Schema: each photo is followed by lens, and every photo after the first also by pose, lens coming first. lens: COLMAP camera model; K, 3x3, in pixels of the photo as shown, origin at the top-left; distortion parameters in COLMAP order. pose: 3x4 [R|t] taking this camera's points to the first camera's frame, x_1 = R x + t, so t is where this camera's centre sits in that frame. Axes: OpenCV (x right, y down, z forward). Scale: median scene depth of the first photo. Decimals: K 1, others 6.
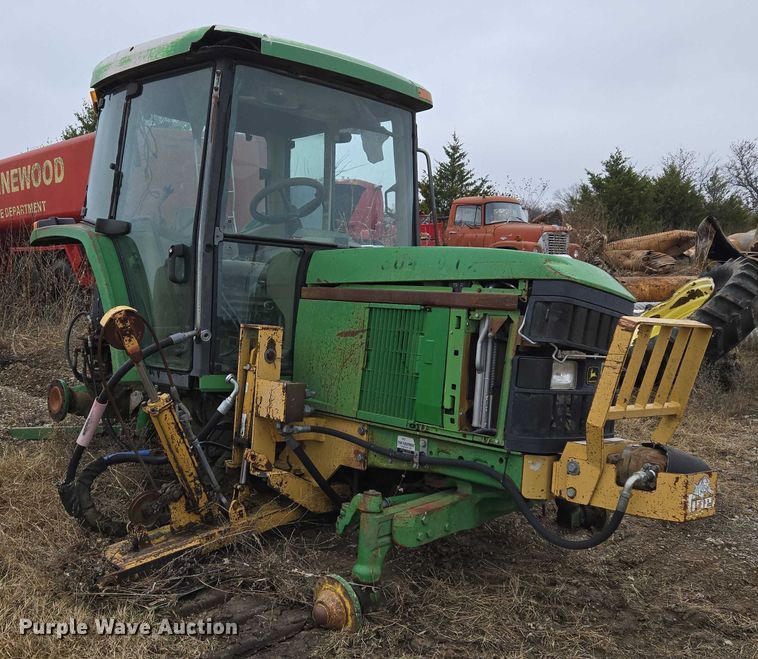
lens RADIAL K [[843.2, 0, 325.7], [0, 843.2, 341.1], [0, 0, 1]] dist [0.074765, 0.000000]
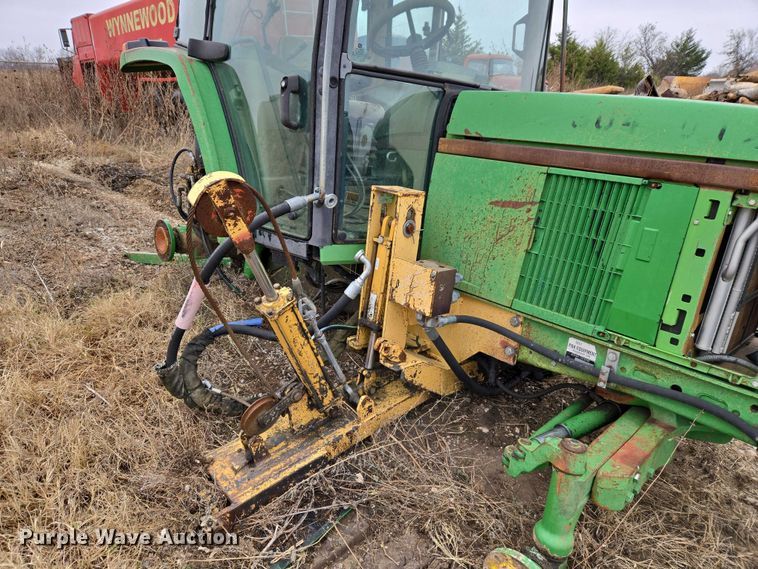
lens RADIAL K [[505.6, 0, 374.2], [0, 505.6, 287.0], [0, 0, 1]] dist [0.057270, -0.036117]
pose [[0.998837, 0.026677, 0.040168, -0.114140], [-0.036083, 0.966094, 0.255658, -0.049754], [-0.031986, -0.256810, 0.965932, 0.499045]]
